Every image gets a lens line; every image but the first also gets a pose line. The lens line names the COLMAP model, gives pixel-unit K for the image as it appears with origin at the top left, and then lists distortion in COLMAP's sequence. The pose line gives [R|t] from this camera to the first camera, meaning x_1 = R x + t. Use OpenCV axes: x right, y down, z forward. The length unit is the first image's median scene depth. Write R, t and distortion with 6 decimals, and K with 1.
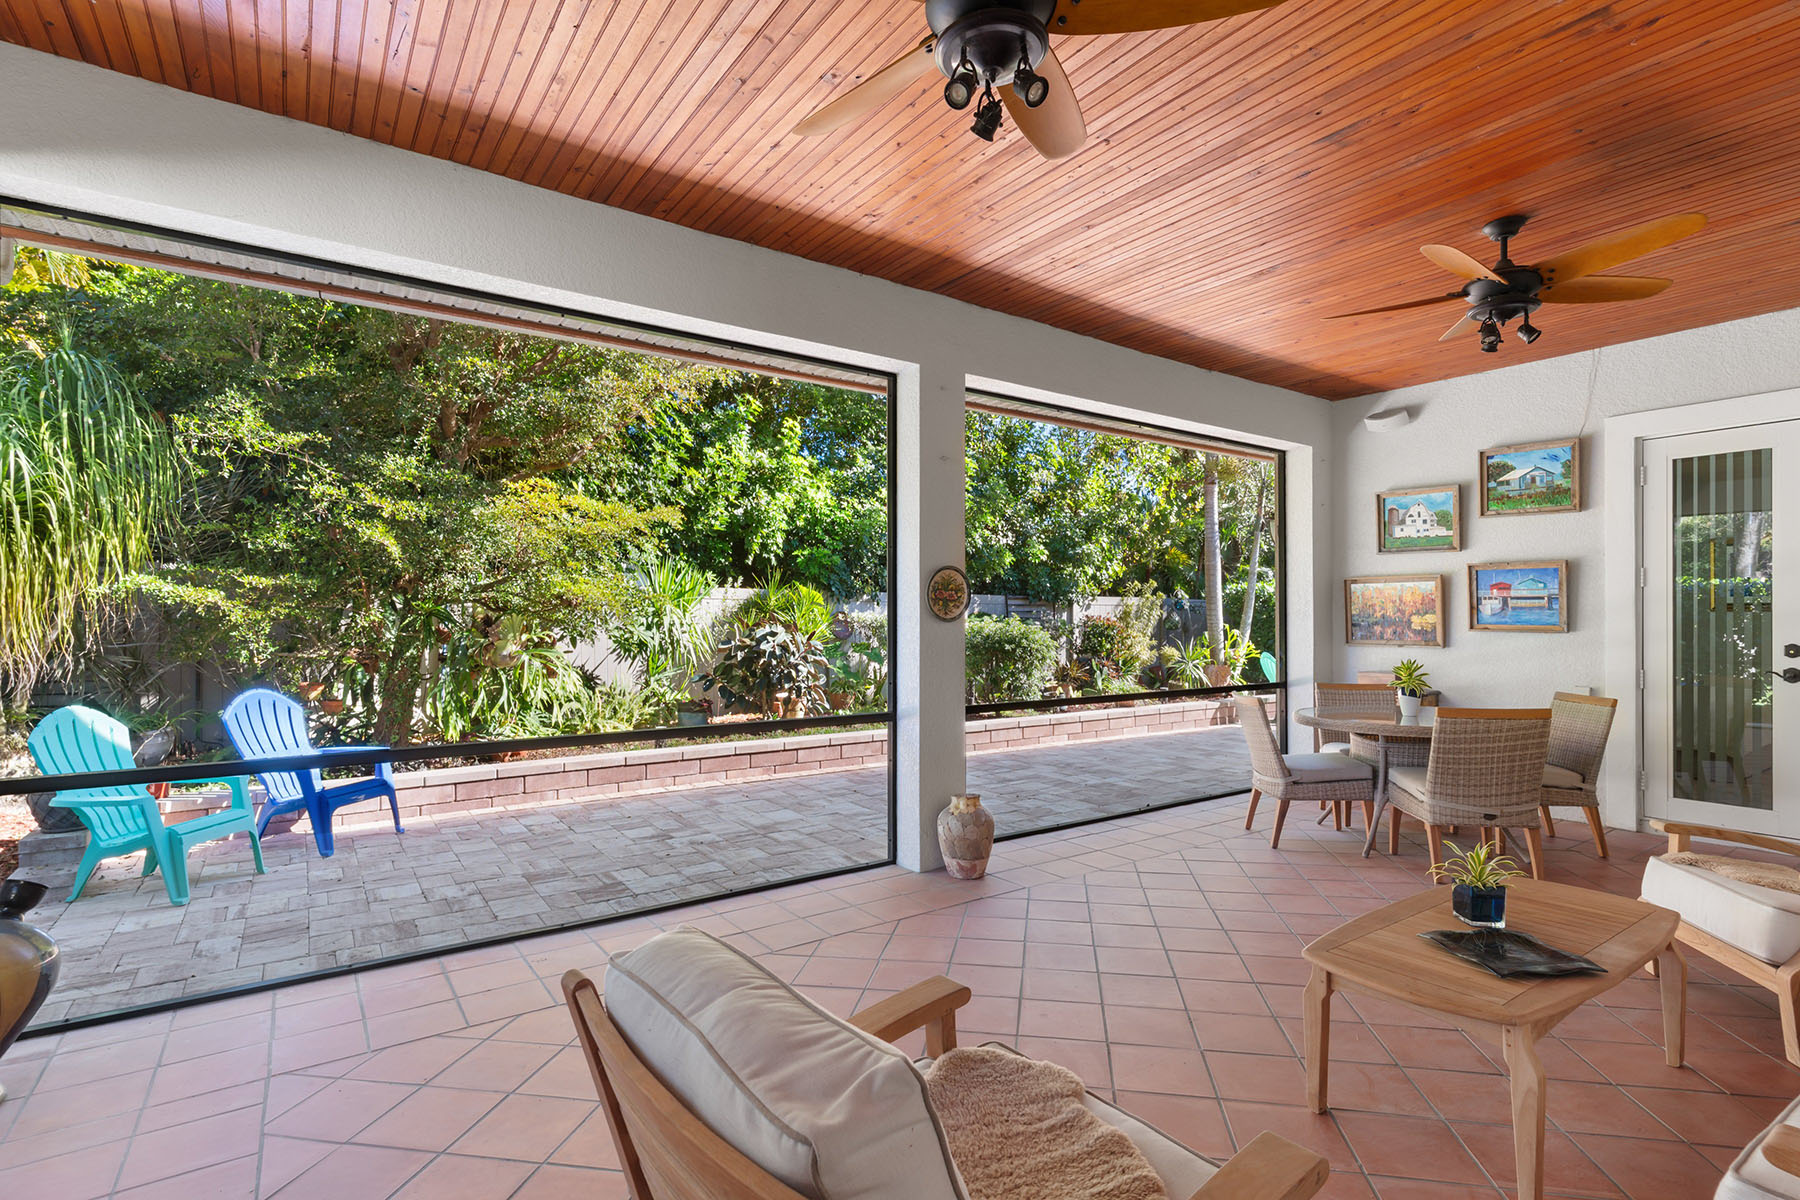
lens RADIAL K [[856.6, 0, 897.6], [0, 856.6, 607.7], [0, 0, 1]] dist [0.005583, -0.000242]
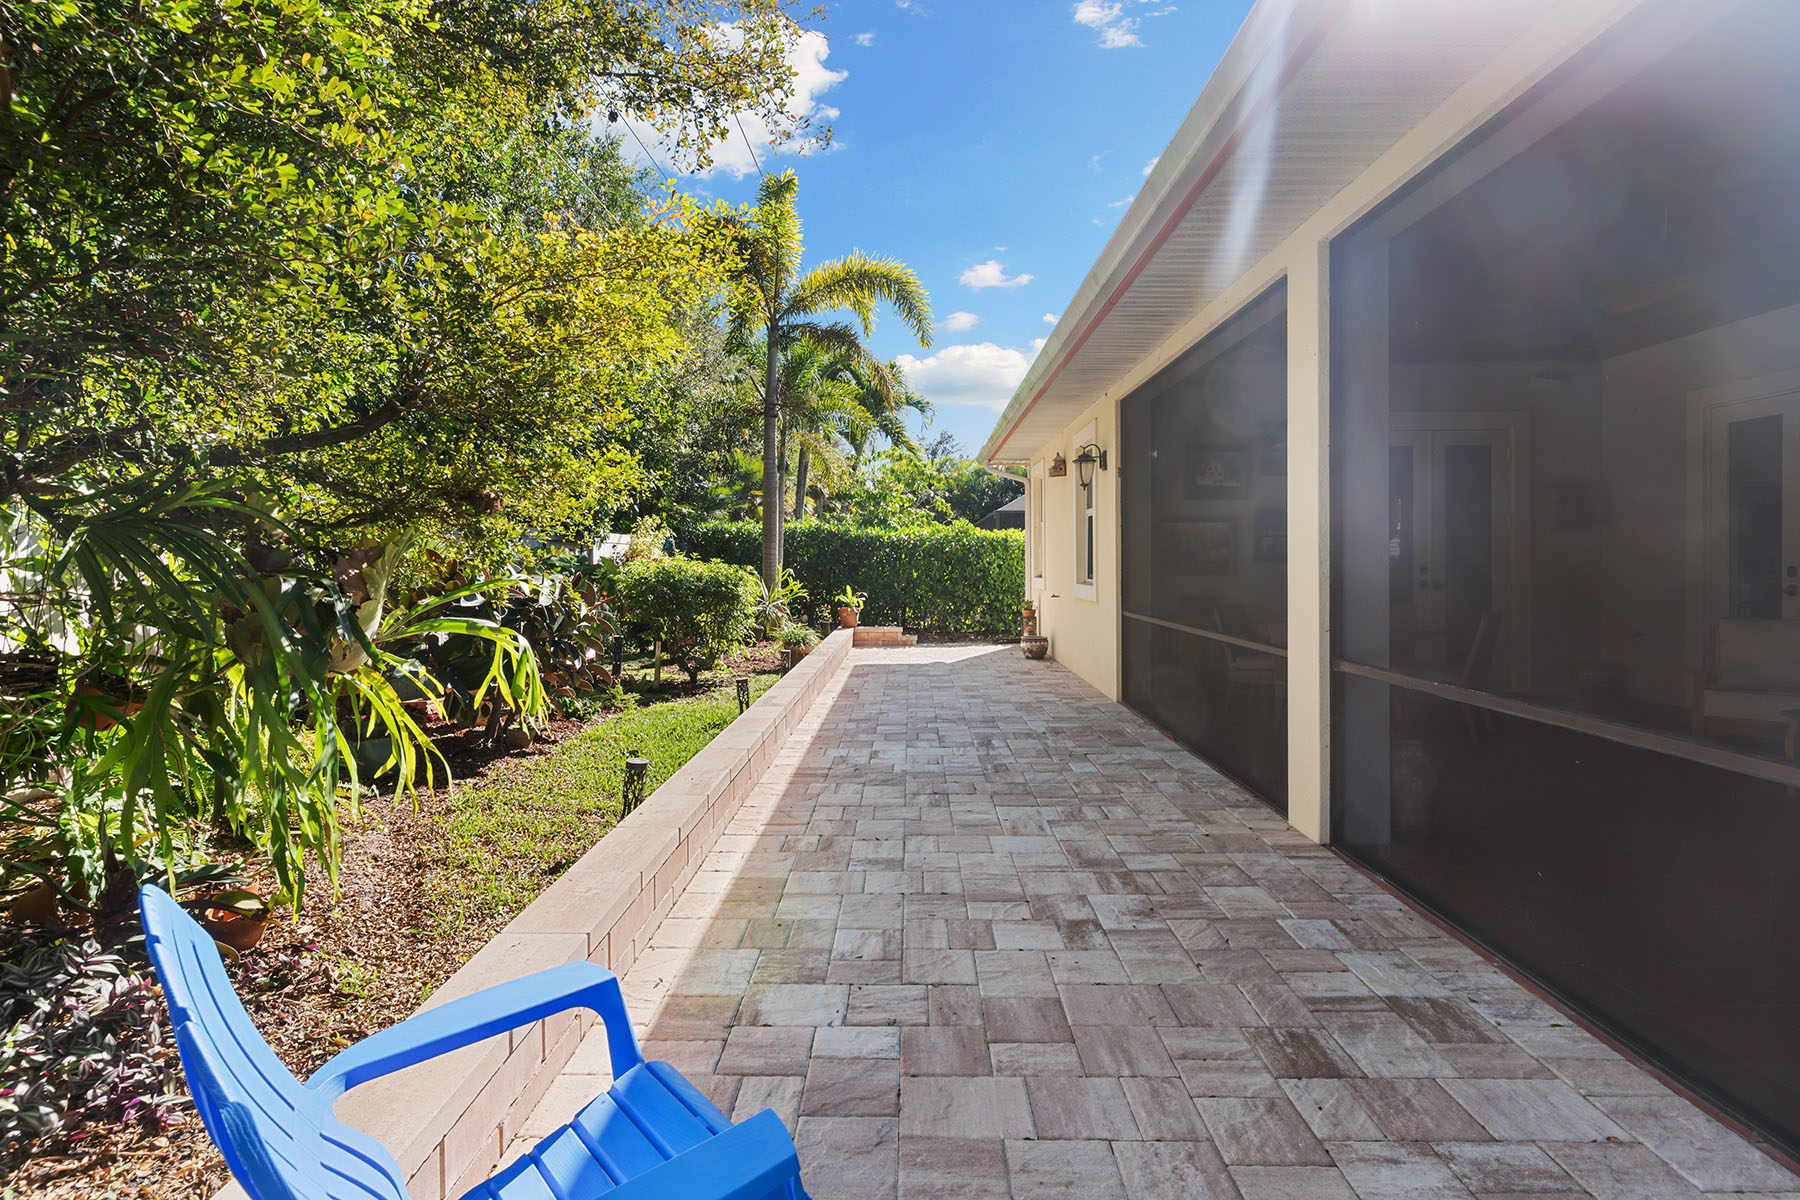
lens RADIAL K [[856.6, 0, 902.5], [0, 856.6, 590.4], [0, 0, 1]] dist [0.005583, -0.000242]
pose [[0.583006, -0.031619, 0.811852, -0.820247], [-0.001004, 0.999214, 0.039638, 0.023573], [-0.812467, -0.023924, 0.582516, 0.793542]]
